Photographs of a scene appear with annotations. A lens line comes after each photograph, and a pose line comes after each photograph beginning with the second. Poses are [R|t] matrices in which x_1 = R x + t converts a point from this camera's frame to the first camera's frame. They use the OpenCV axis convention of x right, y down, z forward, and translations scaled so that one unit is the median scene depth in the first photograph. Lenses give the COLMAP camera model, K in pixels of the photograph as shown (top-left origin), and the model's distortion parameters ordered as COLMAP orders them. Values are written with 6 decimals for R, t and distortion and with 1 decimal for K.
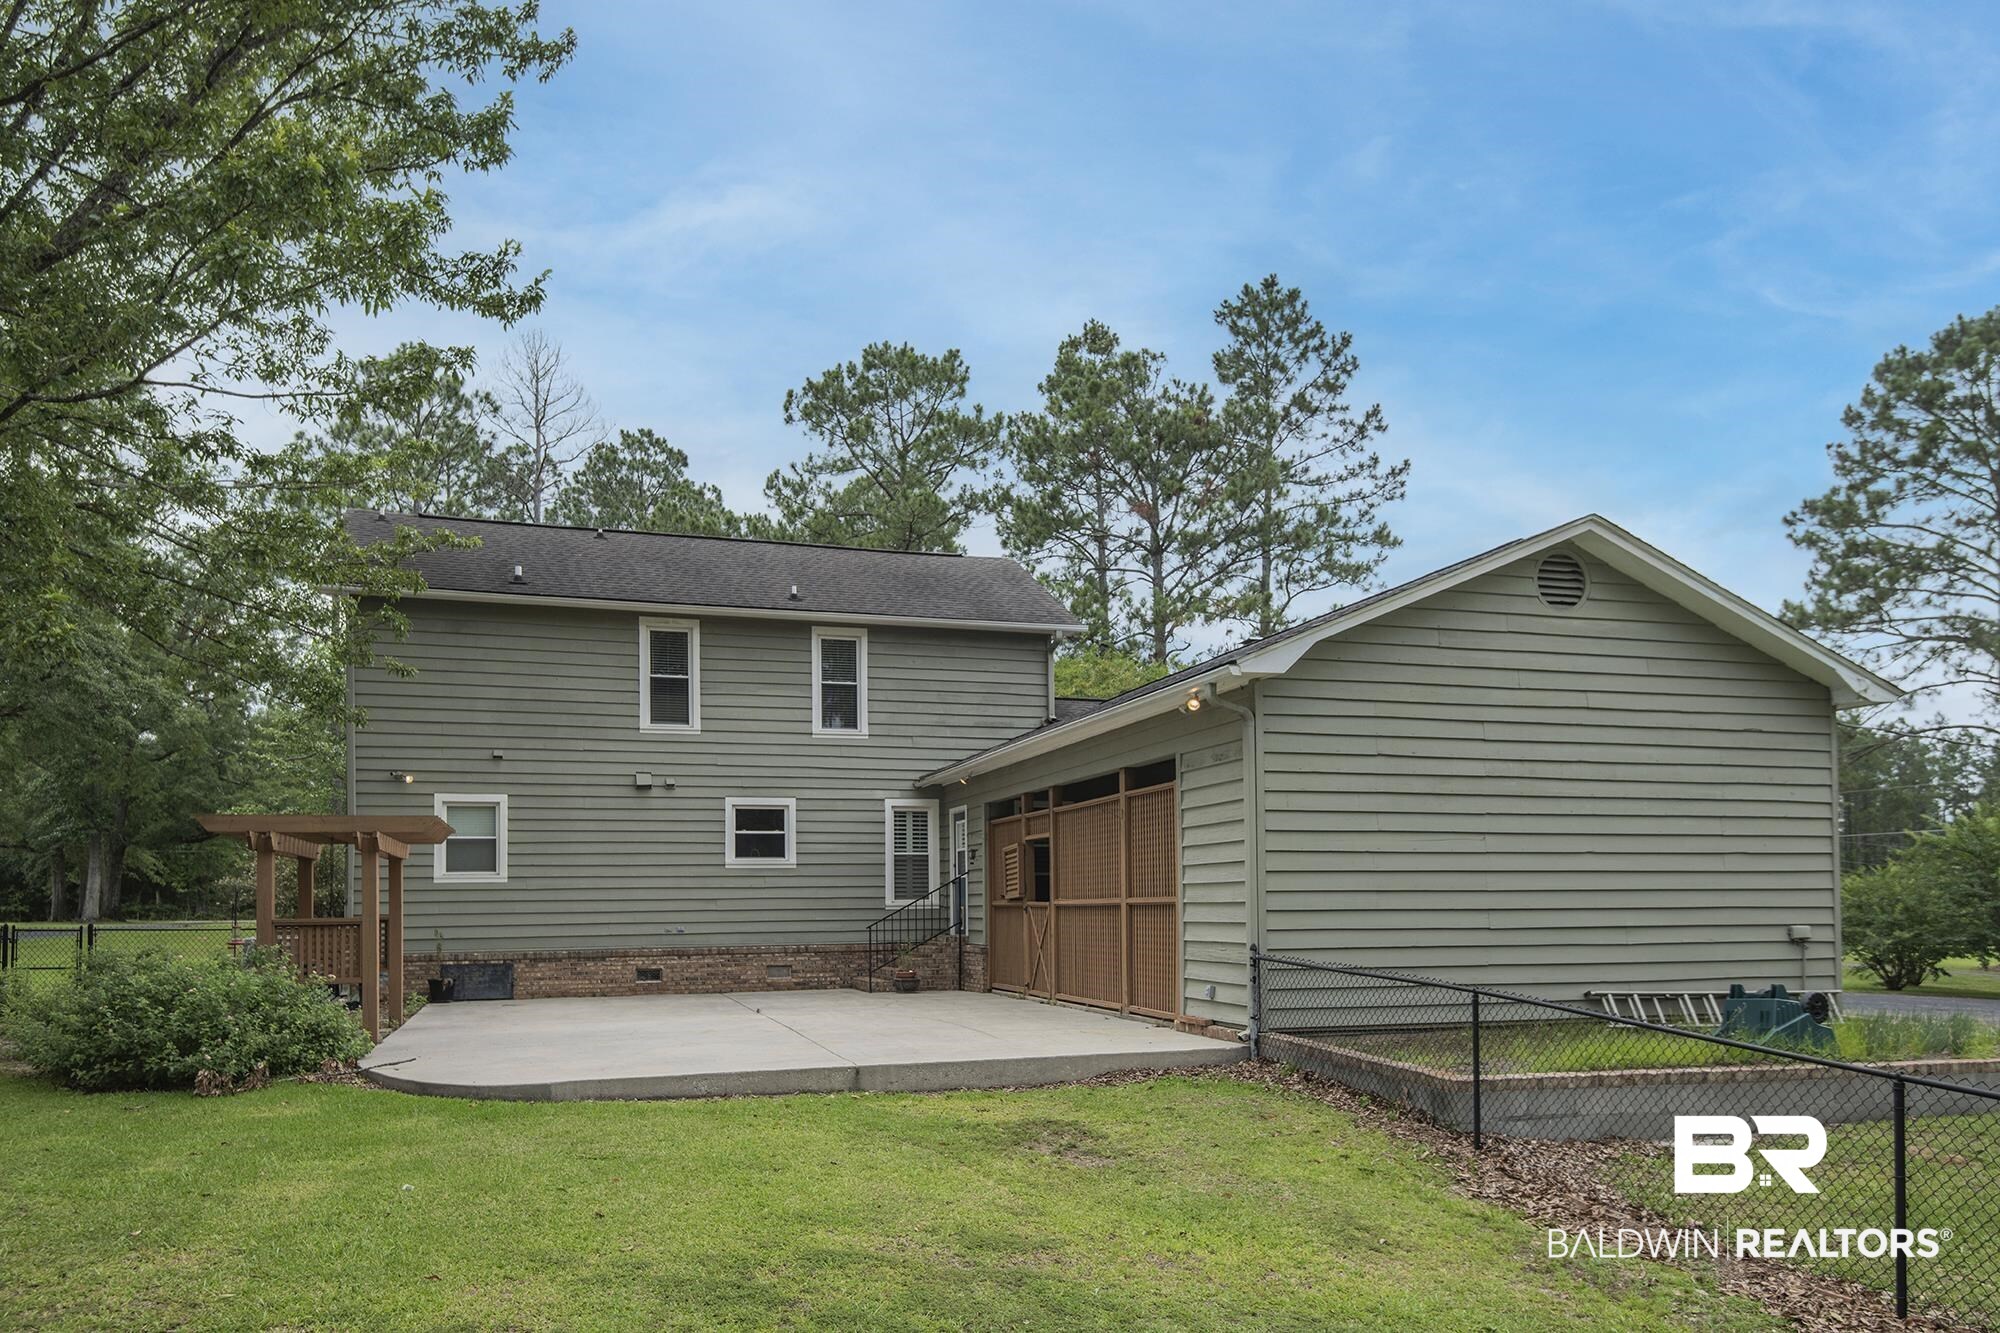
lens RADIAL K [[1344.9, 0, 1000.1], [0, 1344.9, 641.8], [0, 0, 1]] dist [0.004064, -0.000486]
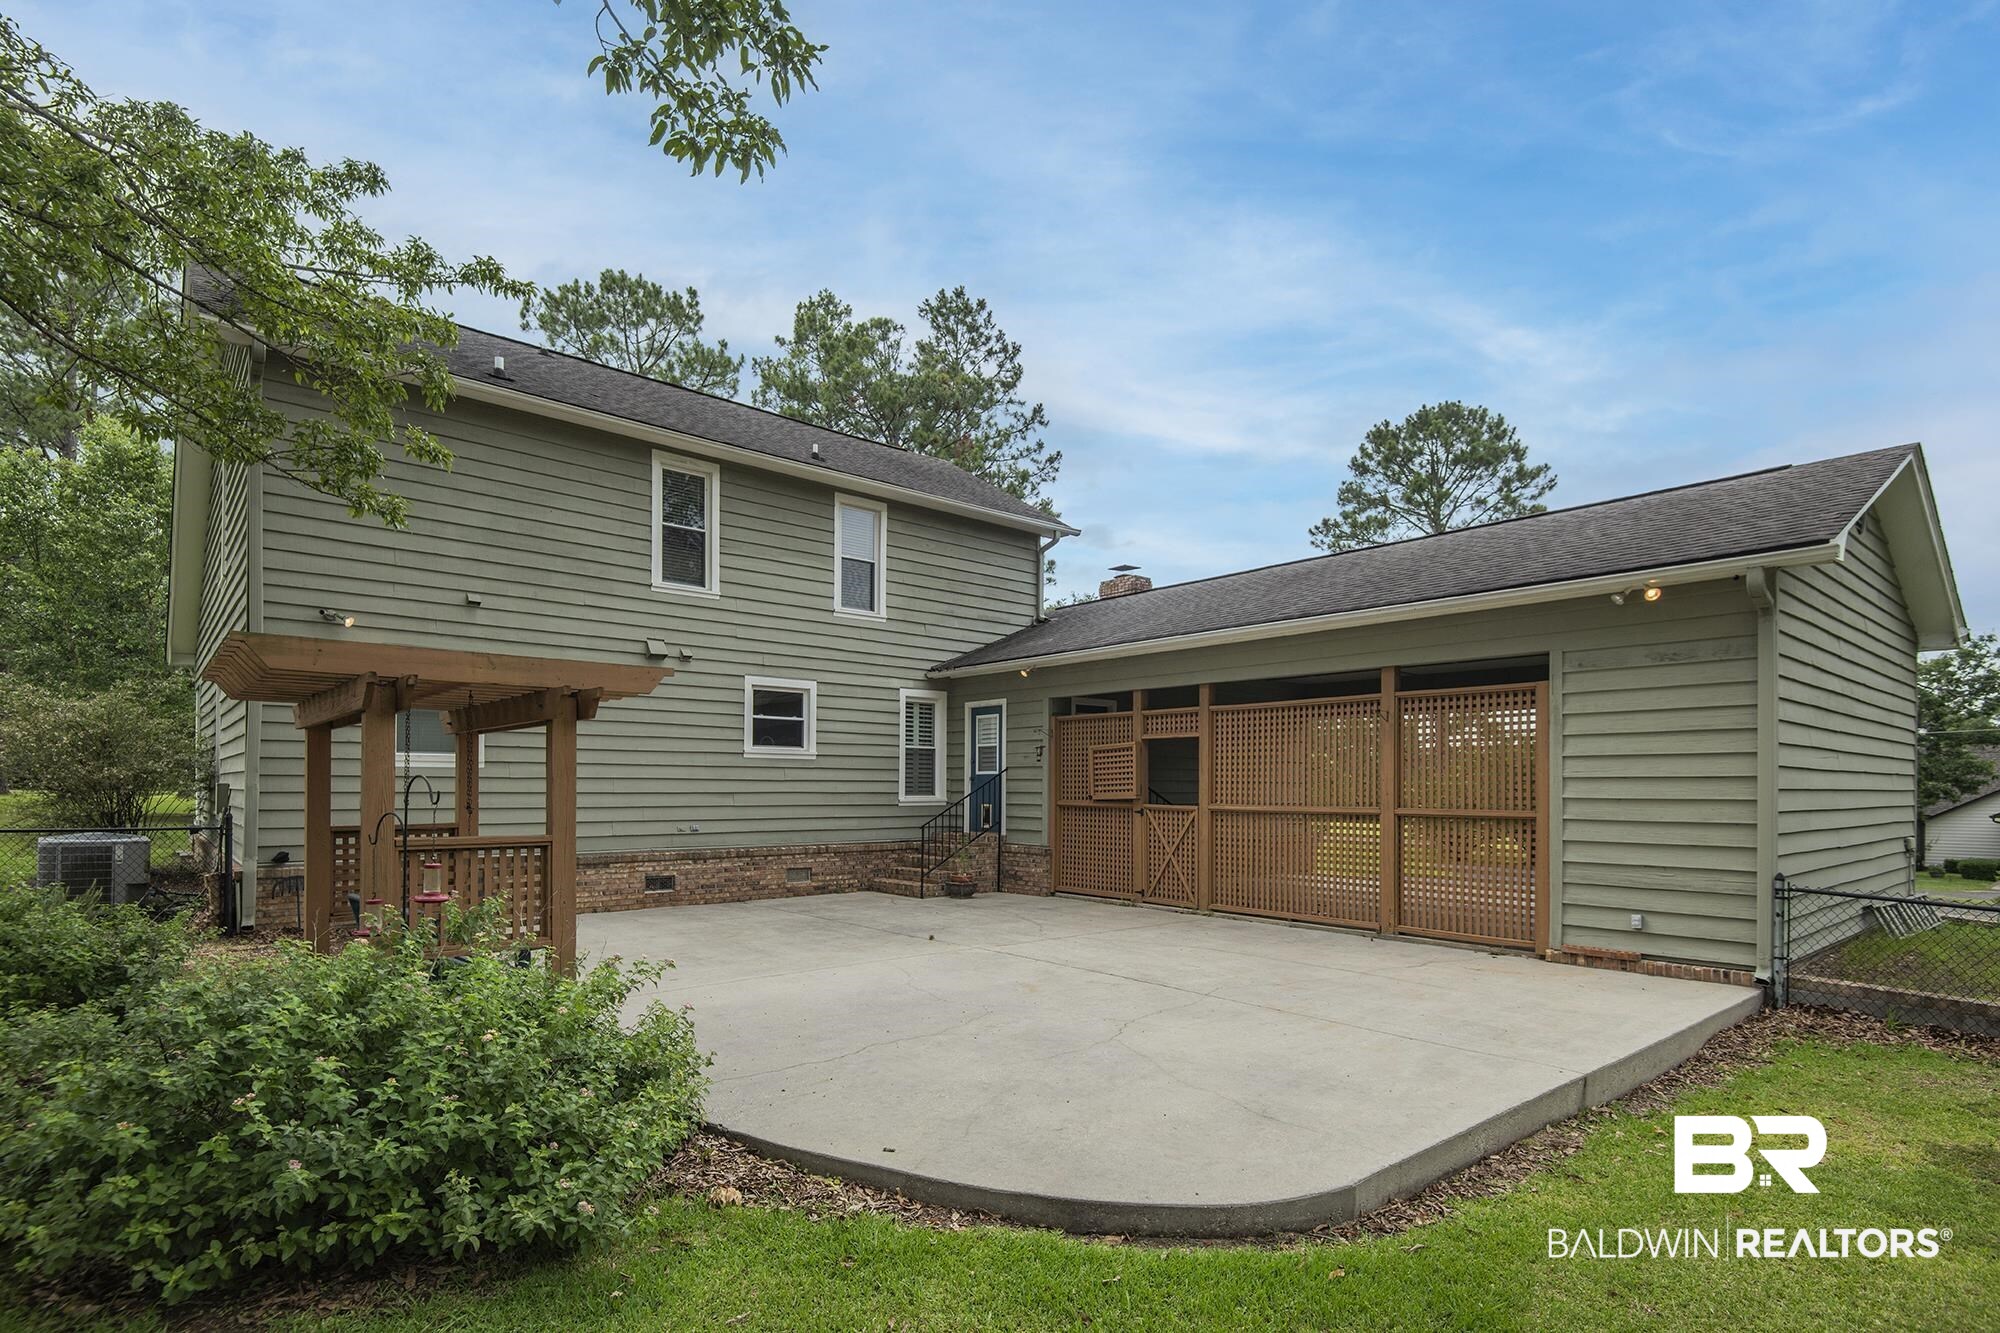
lens RADIAL K [[1004.2, 0, 1000.0], [0, 1004.2, 666.5], [0, 0, 1]] dist [0.019725, -0.000299]
pose [[0.919512, 0.064084, 0.387803, -0.302784], [-0.092521, 0.994186, 0.055086, 0.059151], [-0.382019, -0.086532, 0.920095, 0.346459]]
